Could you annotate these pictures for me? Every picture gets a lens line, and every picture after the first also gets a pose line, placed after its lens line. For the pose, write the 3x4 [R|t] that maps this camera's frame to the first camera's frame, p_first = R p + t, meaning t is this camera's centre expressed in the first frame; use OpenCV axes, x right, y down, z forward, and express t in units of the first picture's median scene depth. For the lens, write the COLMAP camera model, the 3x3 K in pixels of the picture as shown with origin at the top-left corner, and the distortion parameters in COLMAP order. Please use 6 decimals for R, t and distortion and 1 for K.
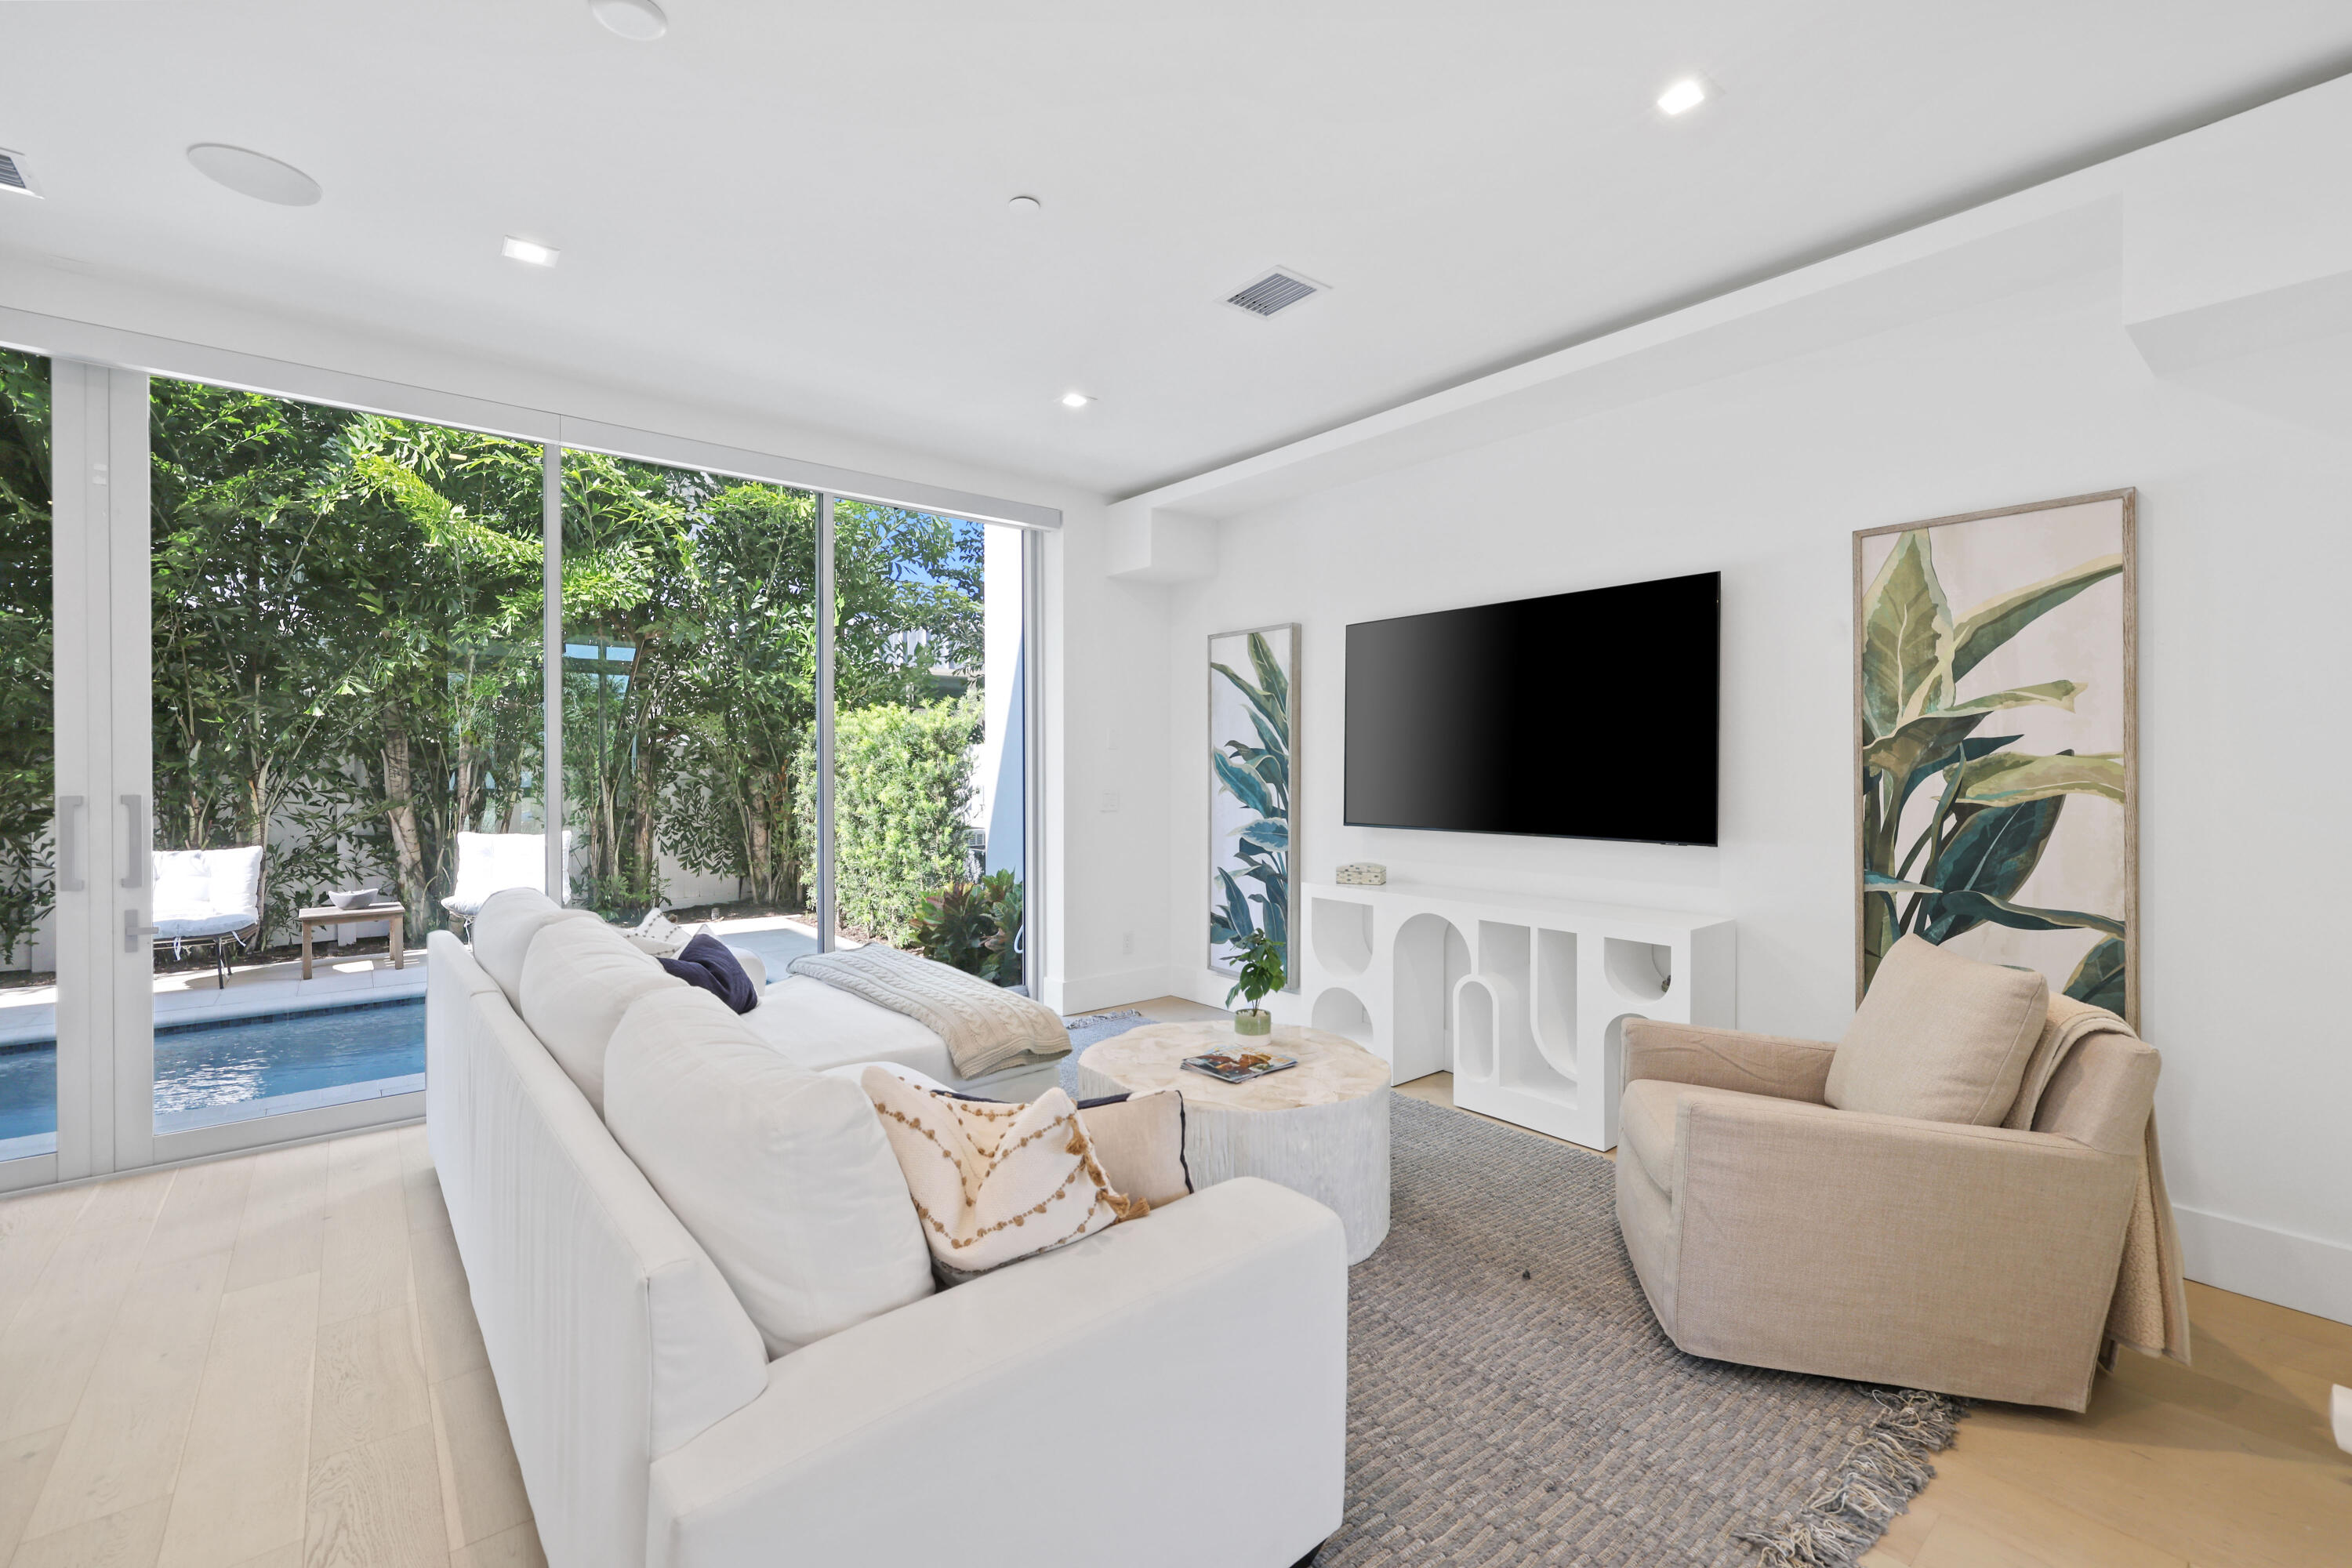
lens RADIAL K [[997.1, 0, 1165.5], [0, 997.1, 788.3], [0, 0, 1]] dist [0.008136, -0.001895]
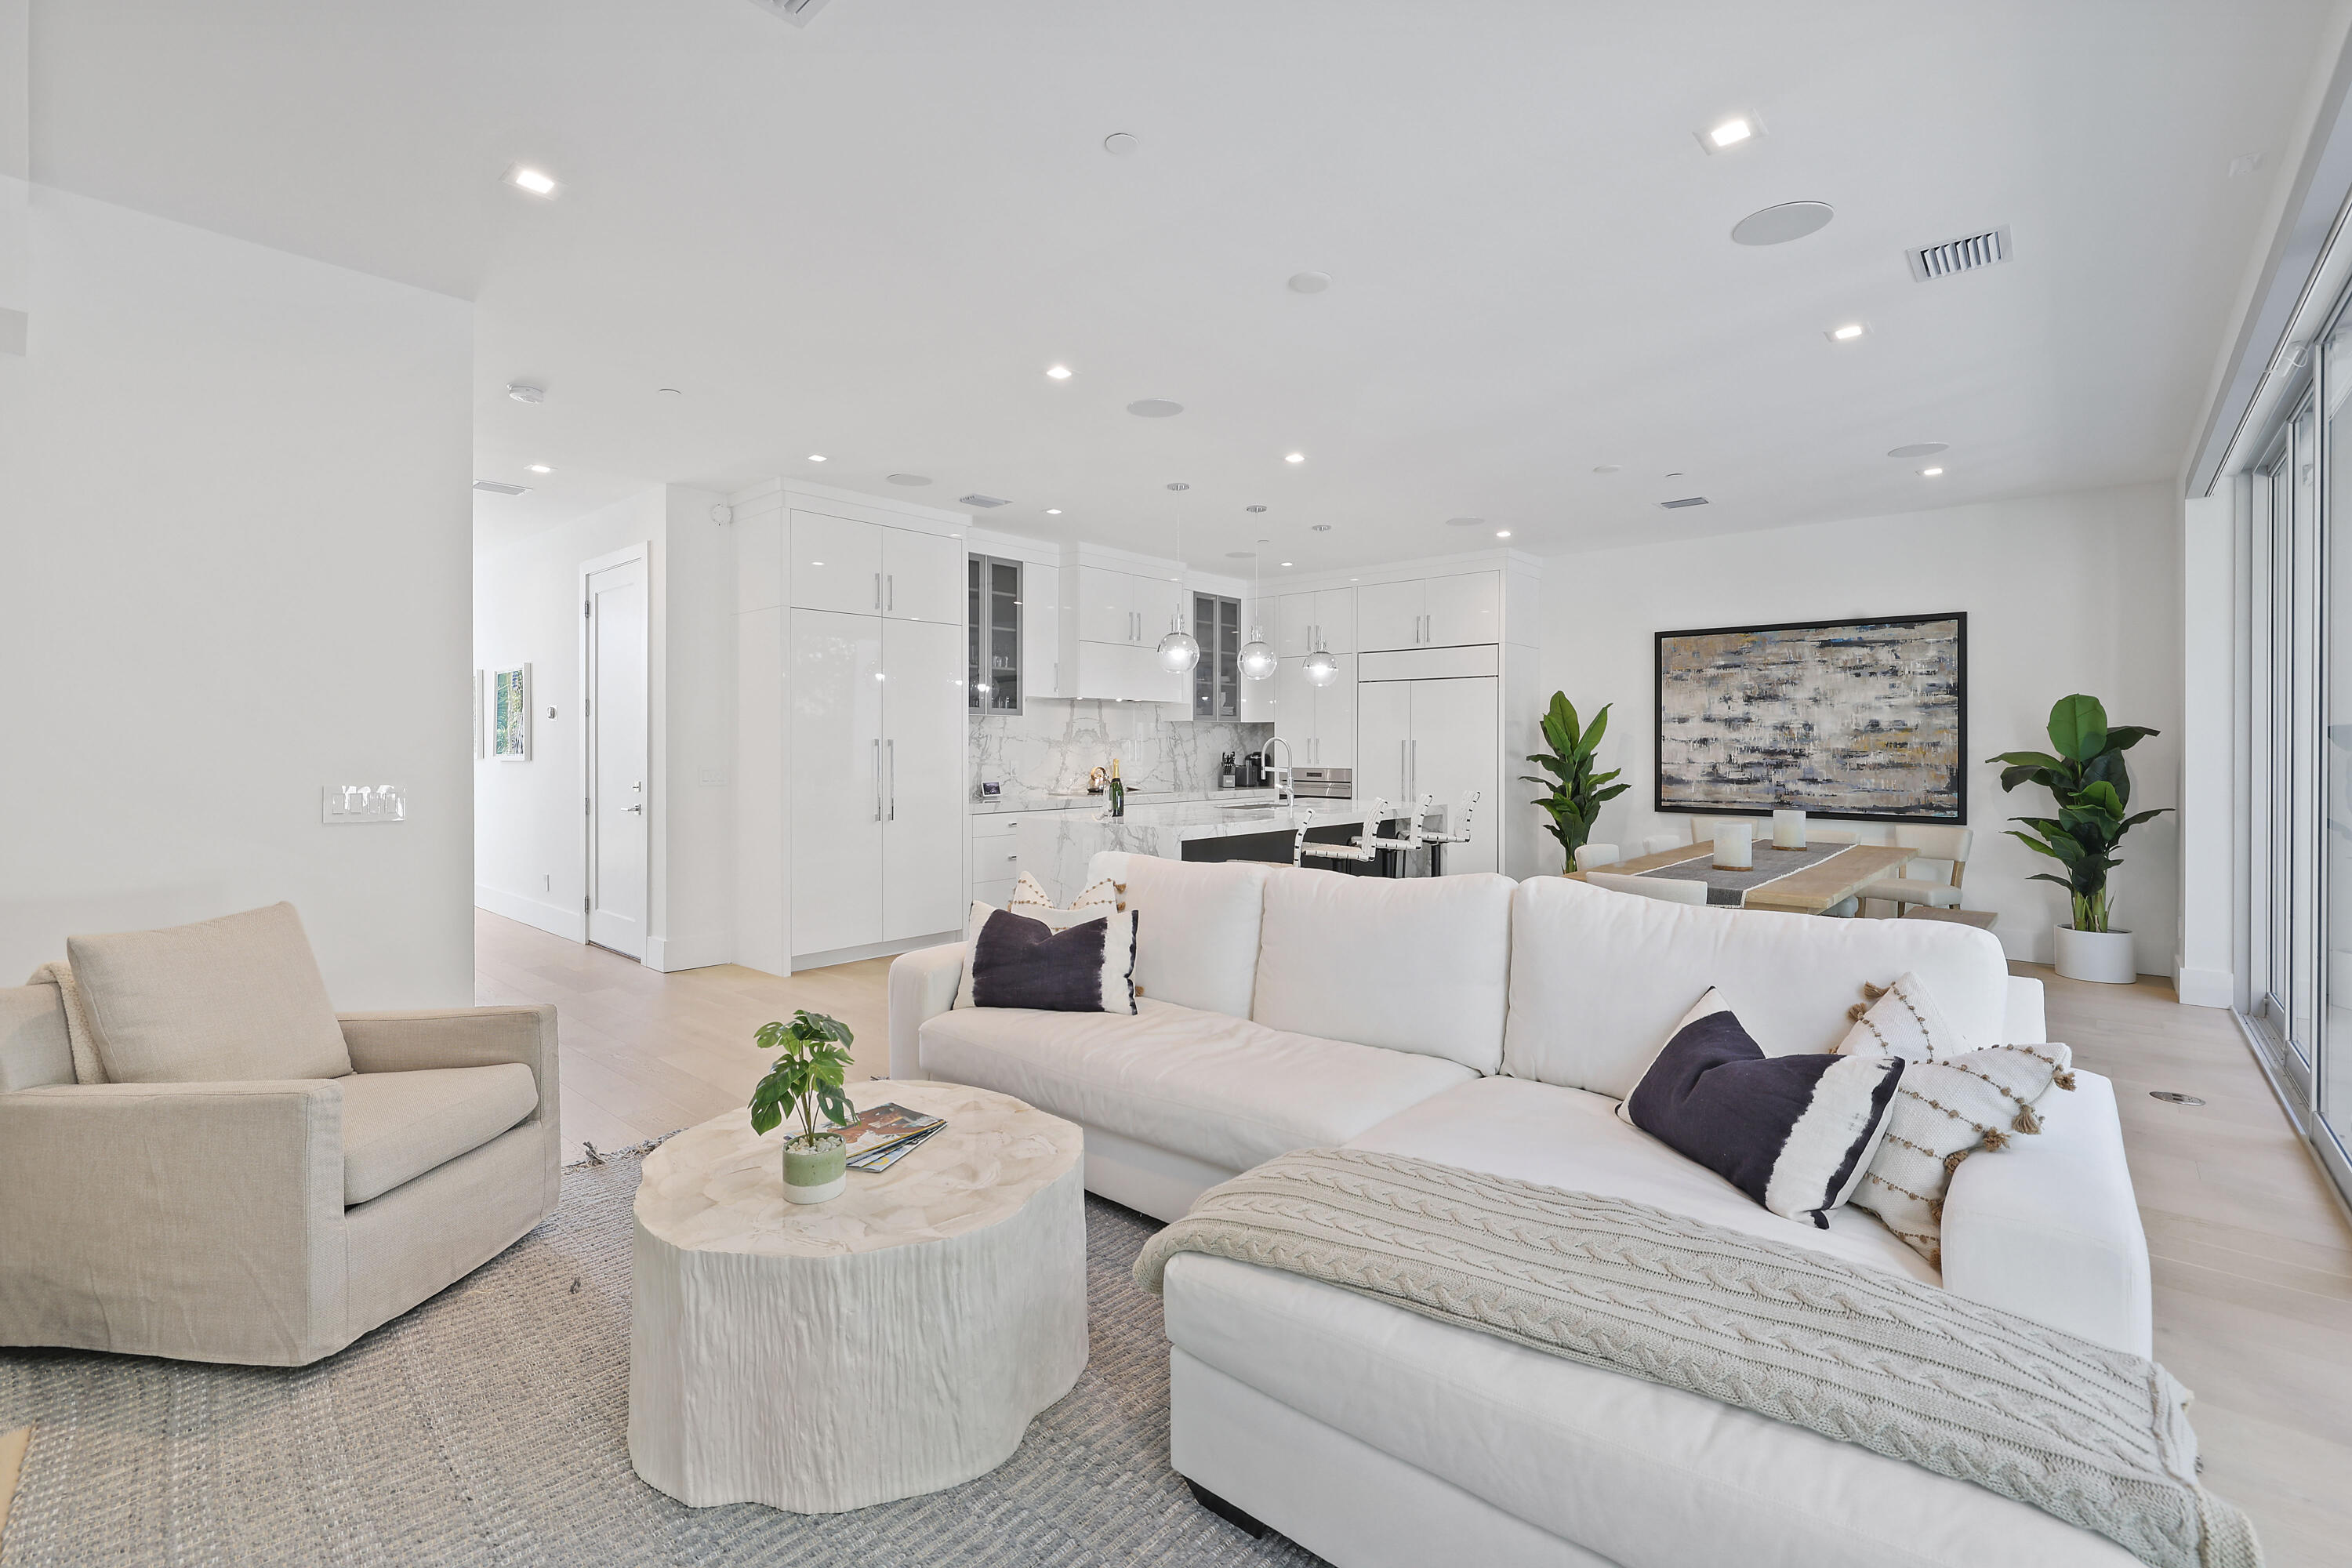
lens RADIAL K [[997.1, 0, 1205.0], [0, 997.1, 745.8], [0, 0, 1]] dist [0.008136, -0.001895]
pose [[-0.983120, -0.002190, -0.182951, -0.022342], [-0.006065, 0.999769, 0.020622, -0.018348], [0.182864, 0.021383, -0.982906, 1.019885]]
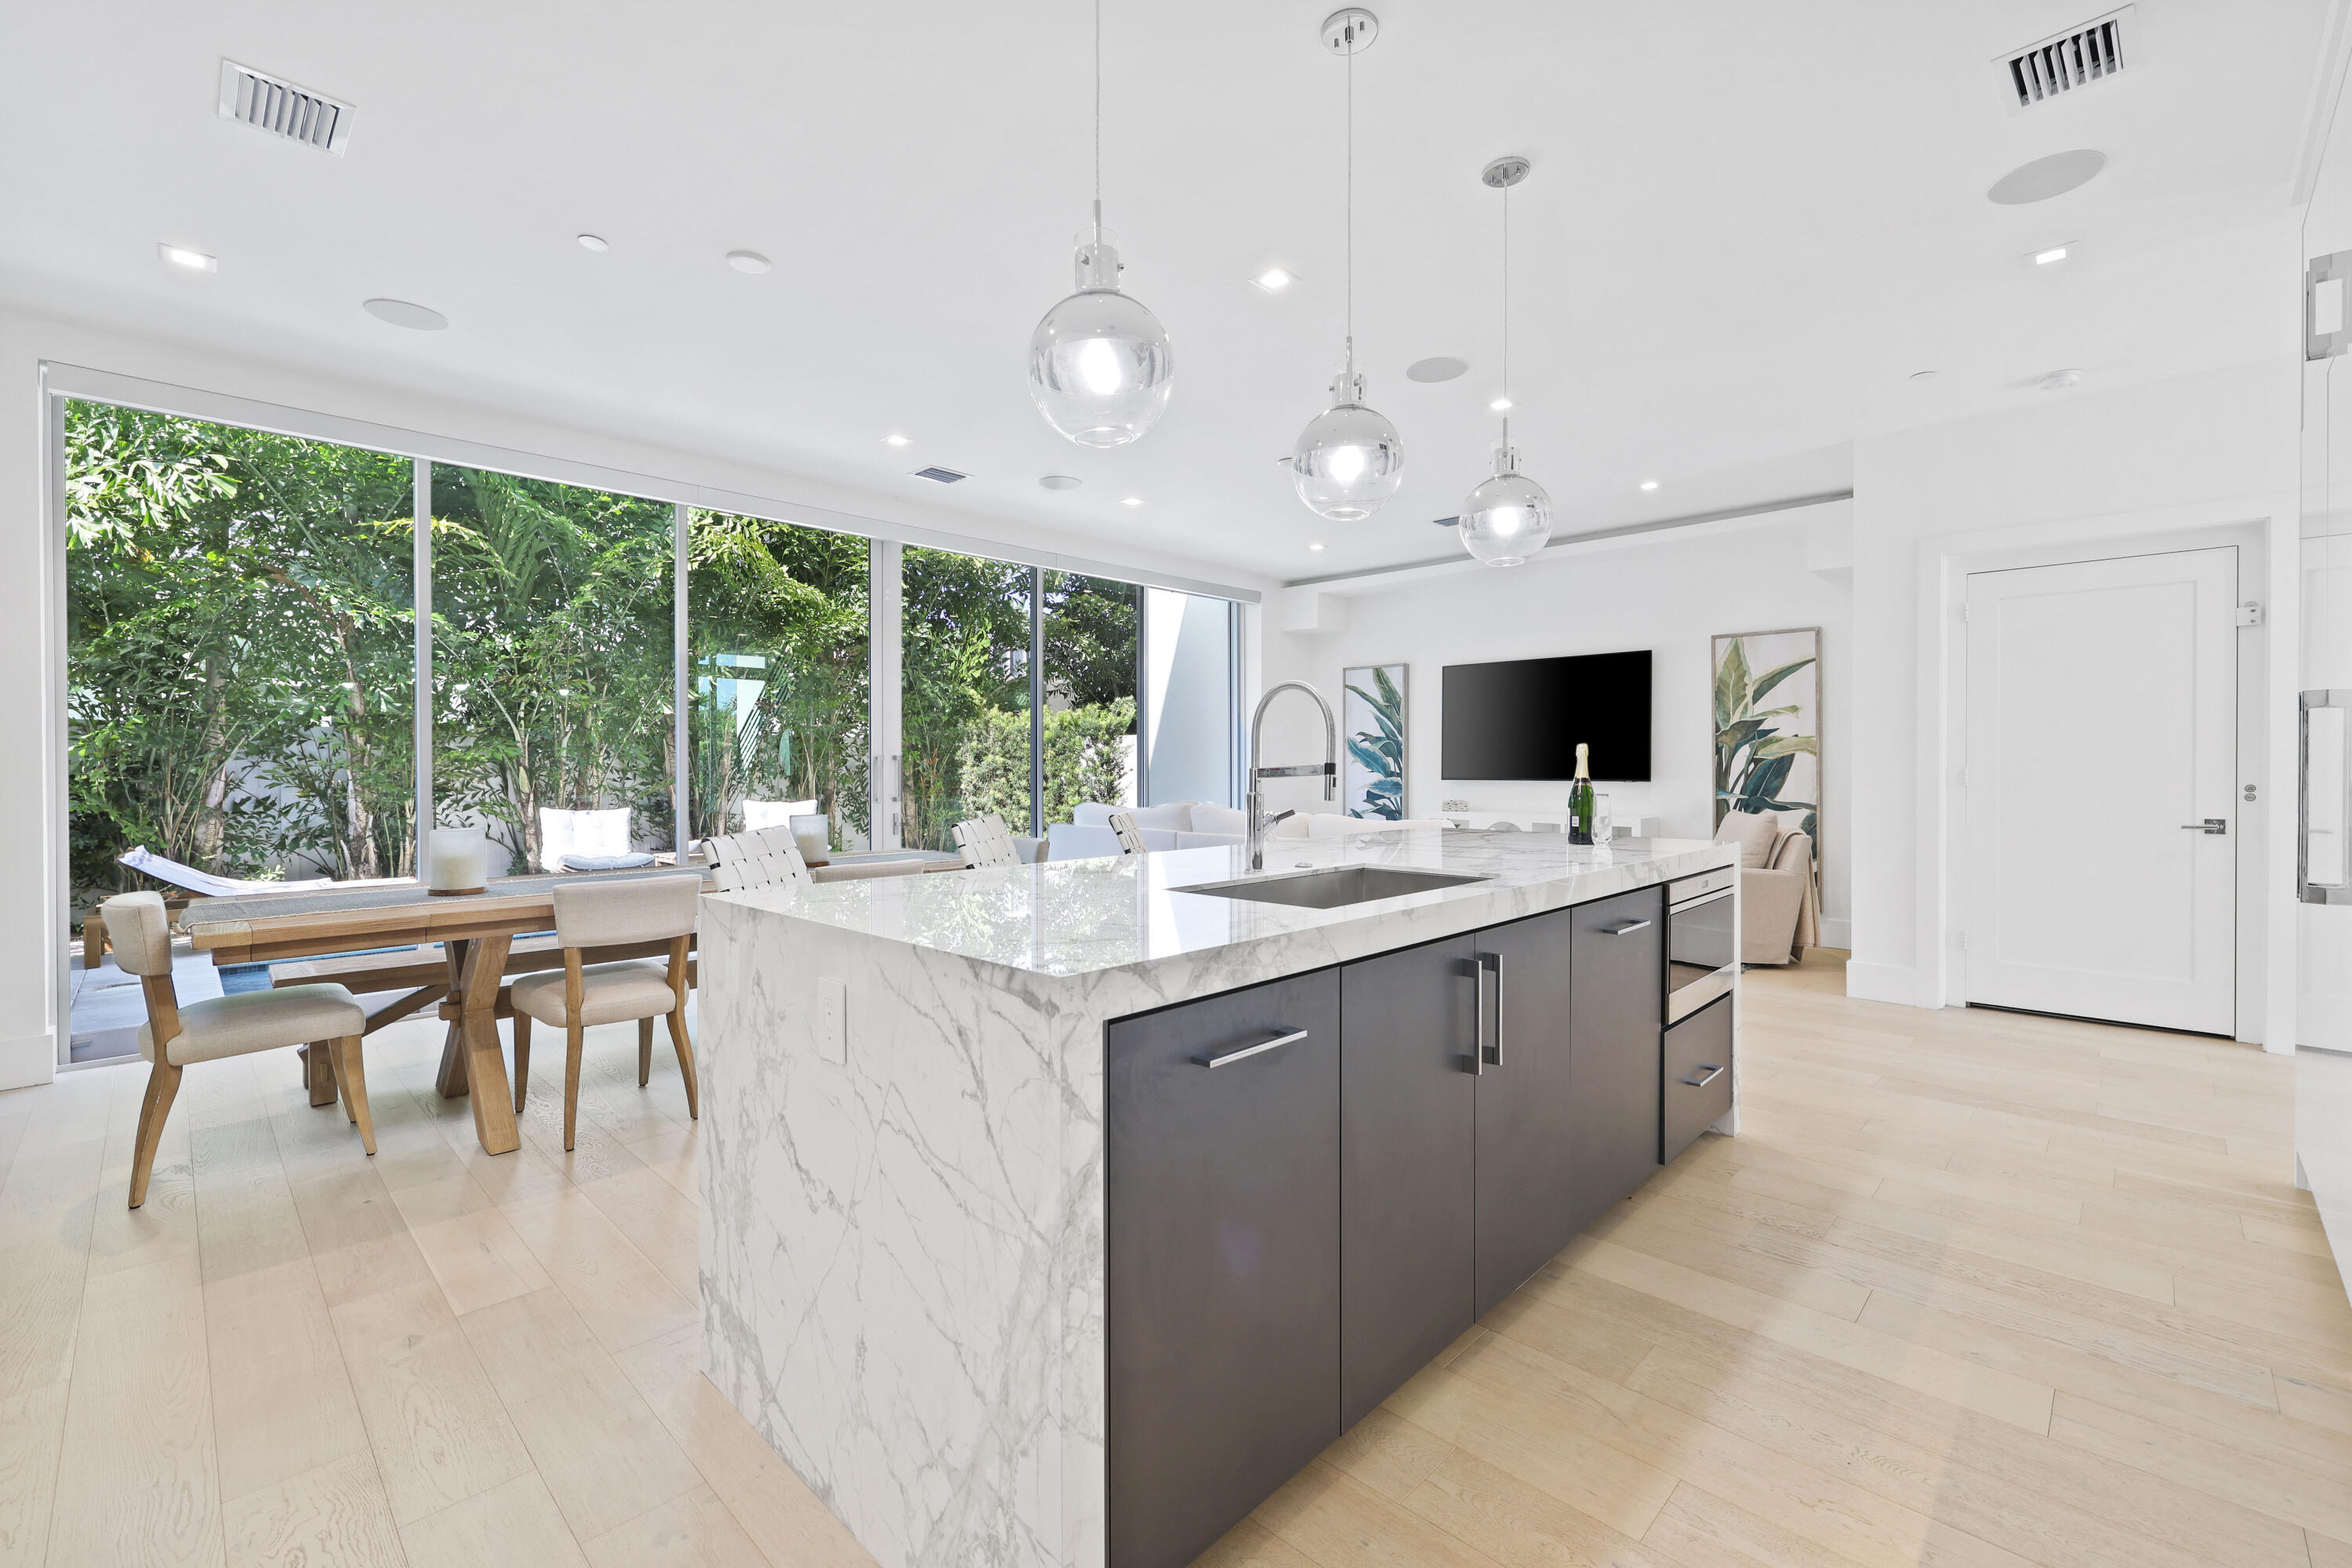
lens RADIAL K [[997.1, 0, 1165.4], [0, 997.1, 785.0], [0, 0, 1]] dist [0.008136, -0.001895]
pose [[0.994232, -0.003657, 0.107187, -0.453174], [0.003706, 0.999993, -0.000258, 0.041142], [-0.107185, 0.000654, 0.994239, -0.644350]]
